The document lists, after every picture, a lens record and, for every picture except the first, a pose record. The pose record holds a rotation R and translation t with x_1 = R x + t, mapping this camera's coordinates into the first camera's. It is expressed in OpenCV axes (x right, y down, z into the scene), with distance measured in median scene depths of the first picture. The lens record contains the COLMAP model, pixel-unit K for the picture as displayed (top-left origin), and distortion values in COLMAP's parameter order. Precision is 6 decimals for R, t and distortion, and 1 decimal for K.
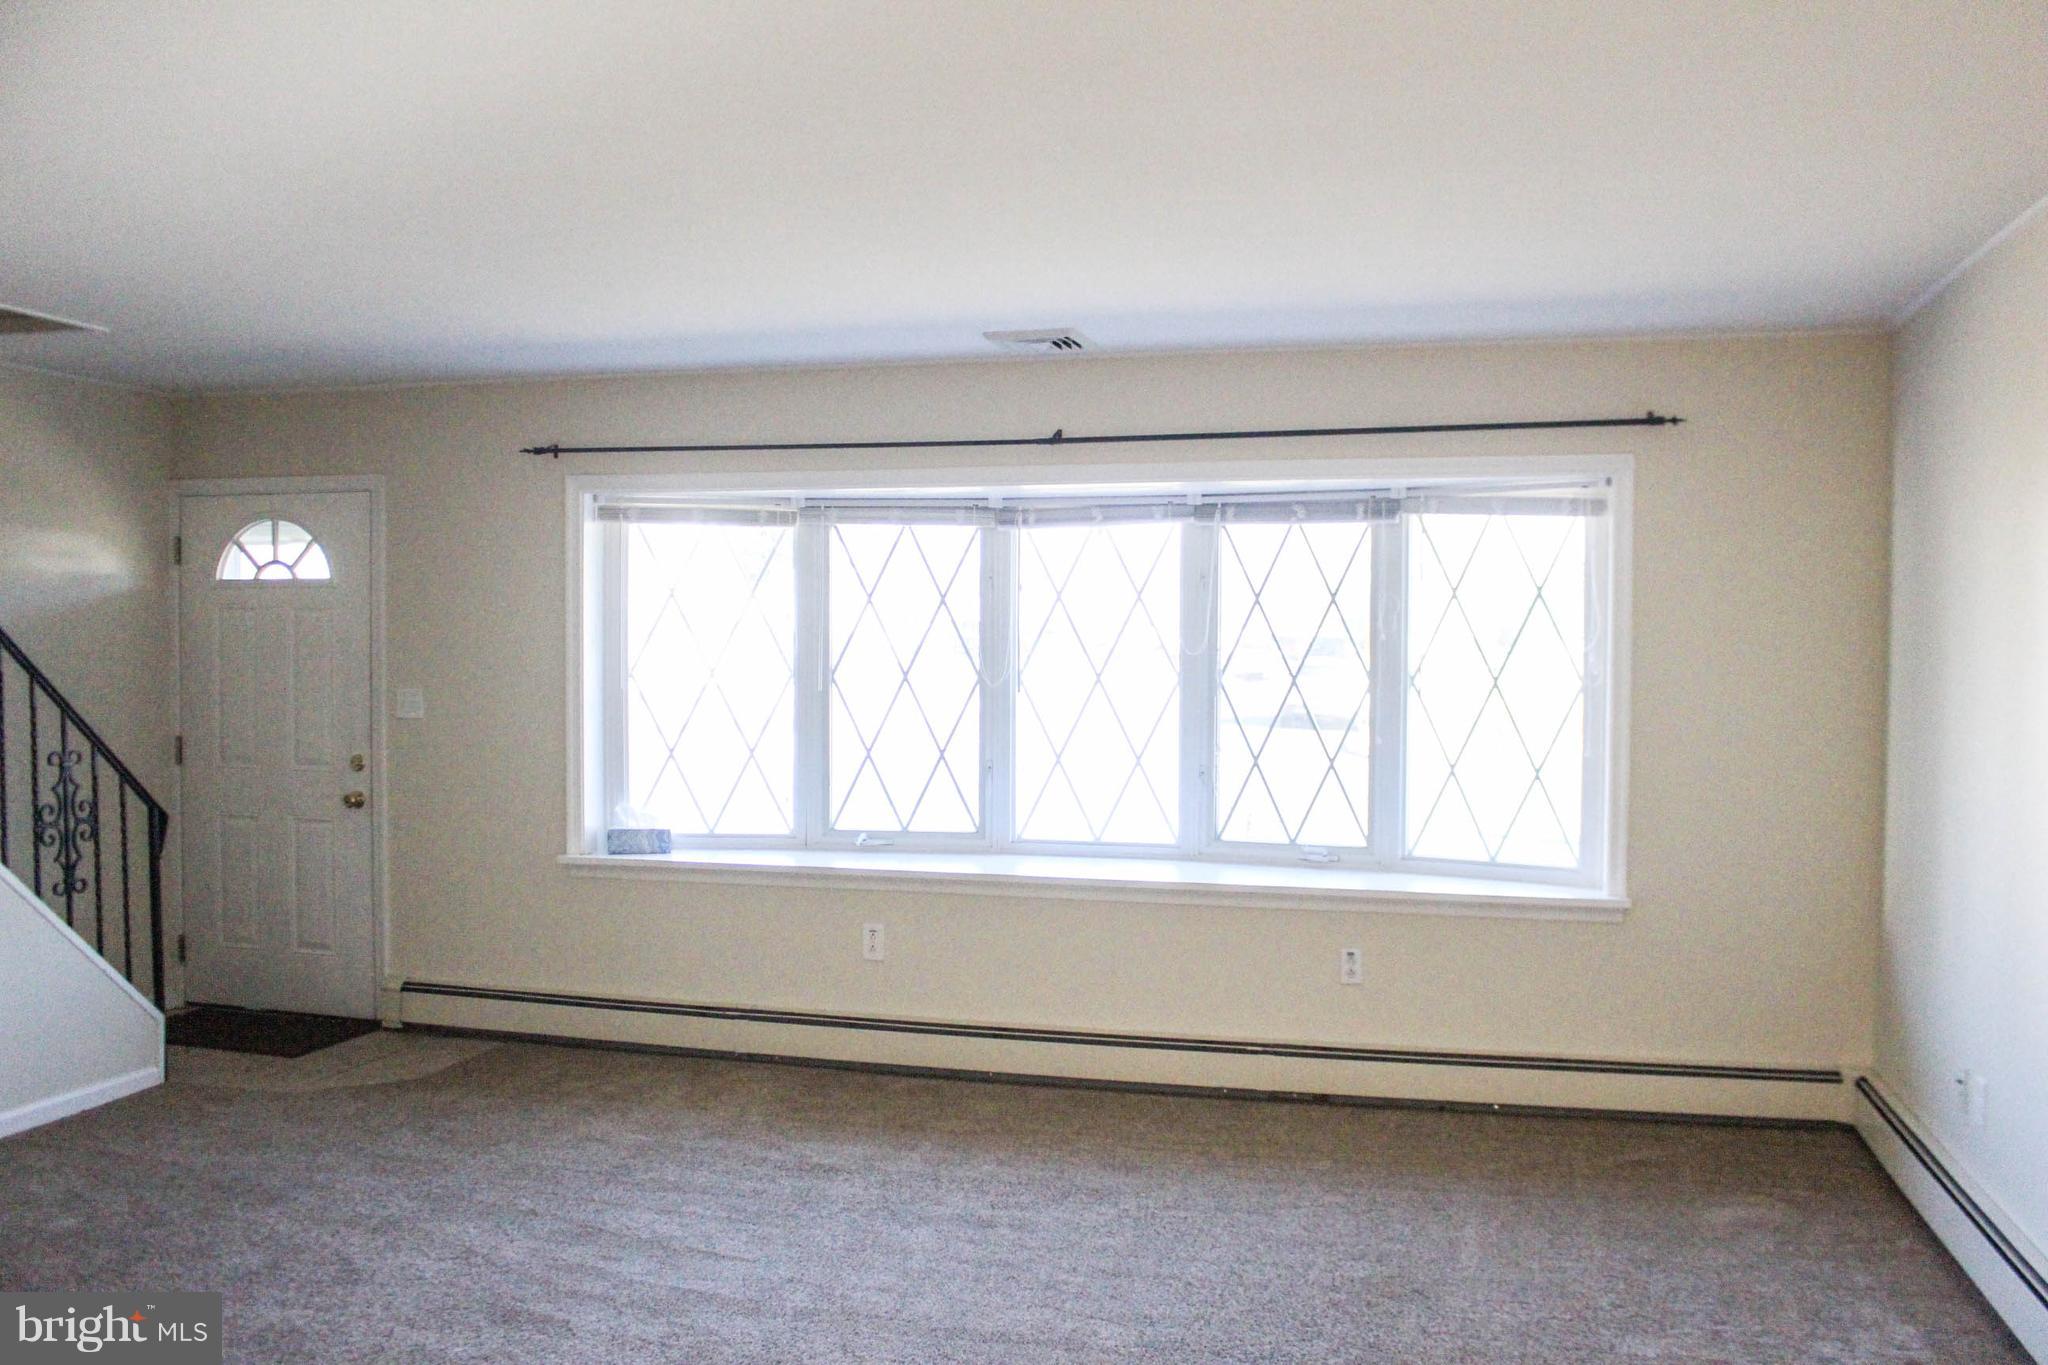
lens RADIAL K [[1676.4, 0, 1023.0], [0, 1676.4, 696.4], [0, 0, 1]] dist [-0.139769, 0.103848]
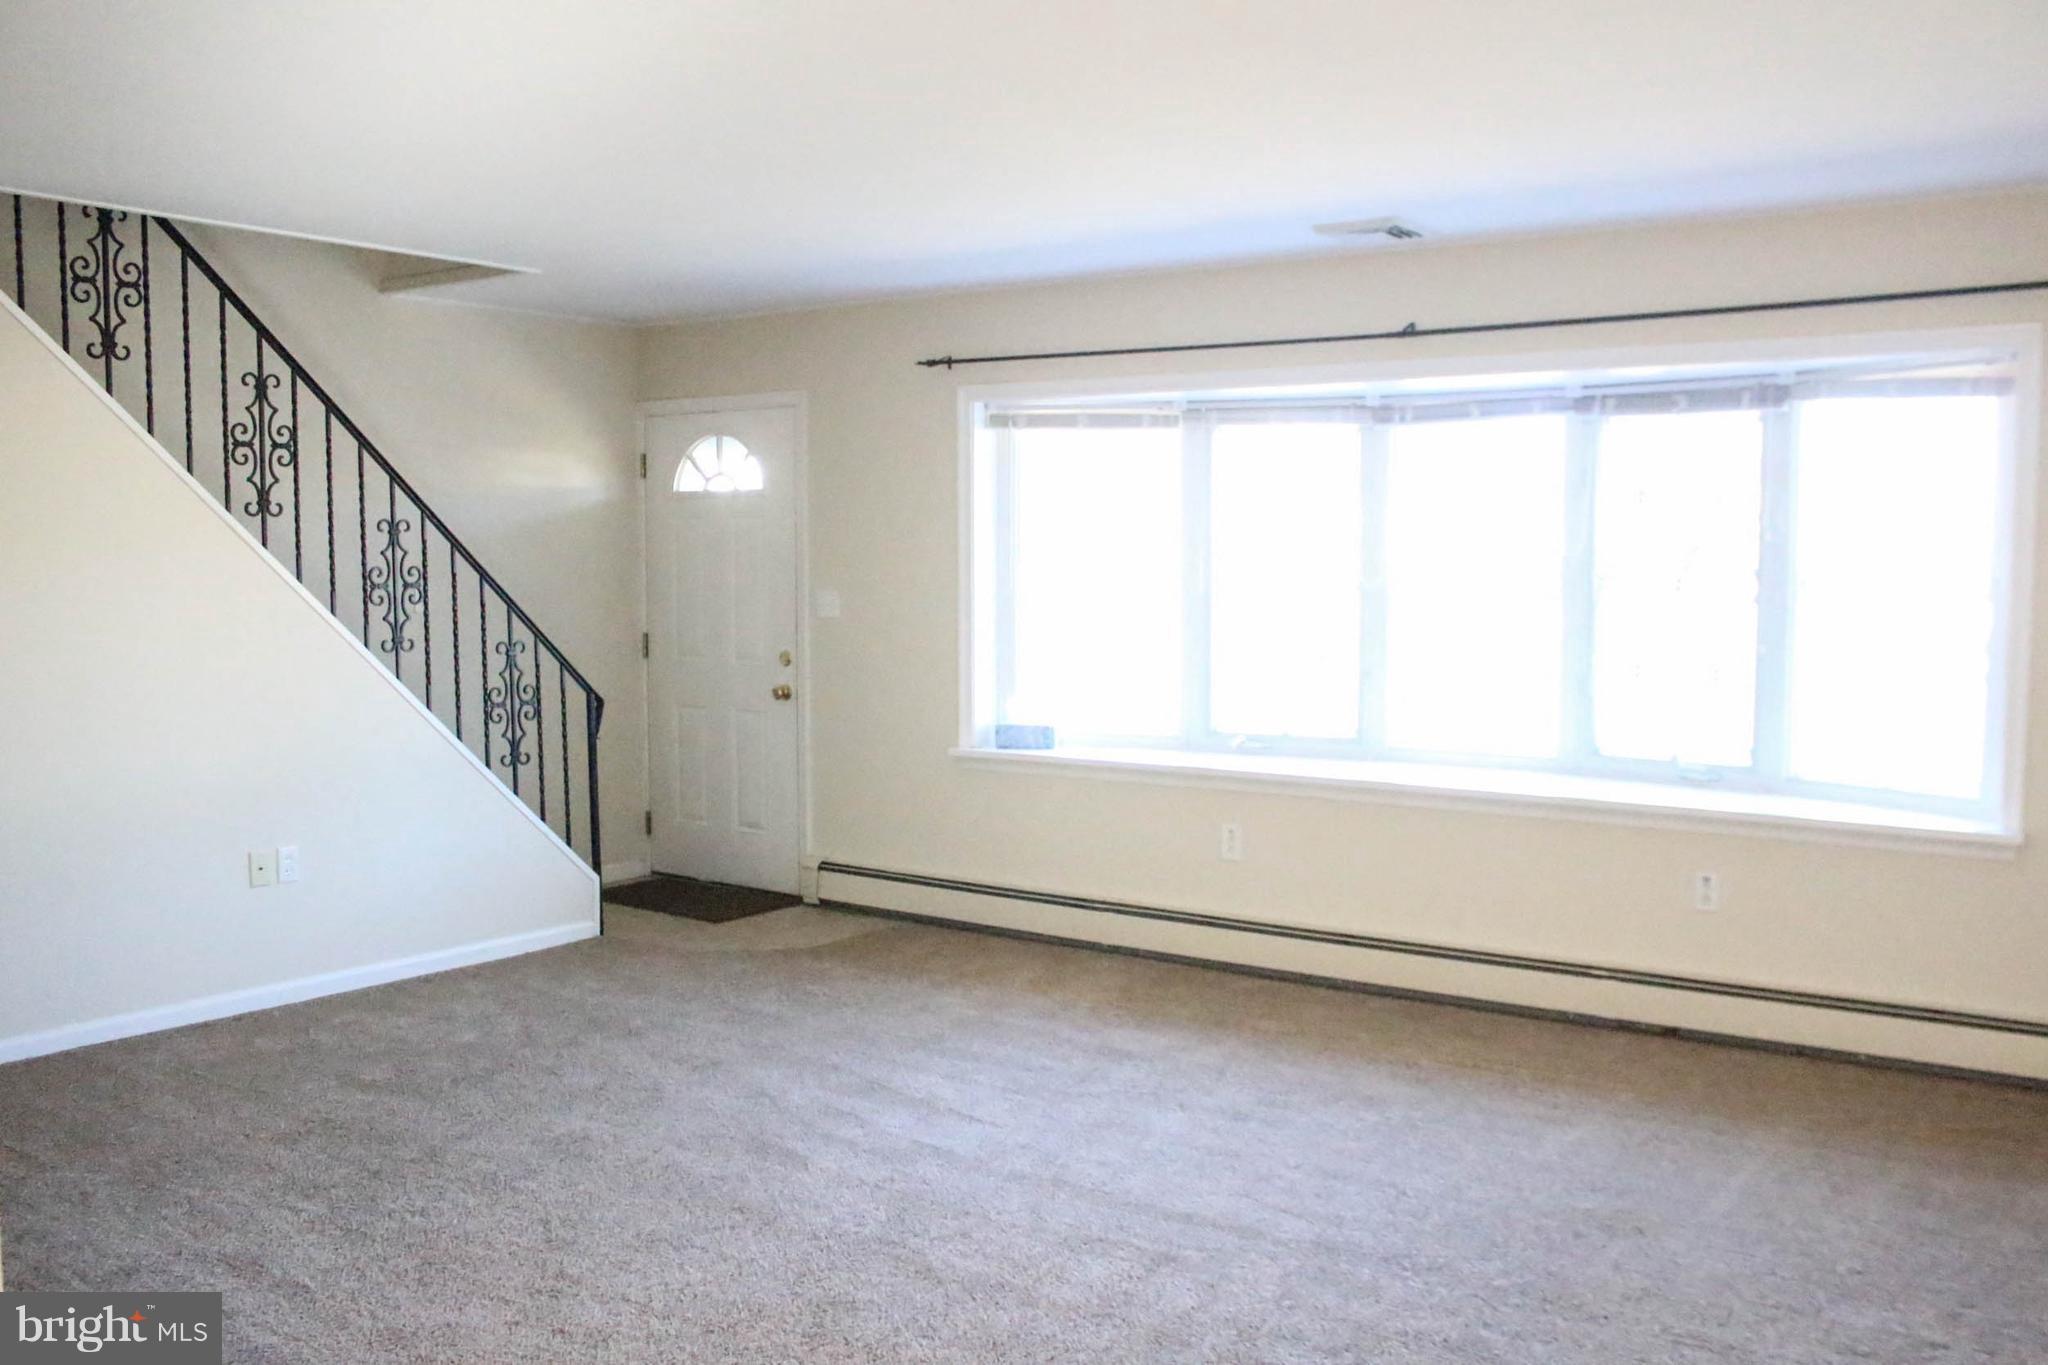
lens RADIAL K [[1715.3, 0, 1020.5], [0, 1715.3, 694.1], [0, 0, 1]] dist [-0.165102, 0.154825]
pose [[0.936963, 0.024167, -0.348592, 0.156584], [-0.007226, 0.998732, 0.049817, 0.007980], [0.349354, -0.044157, 0.935950, -0.002860]]
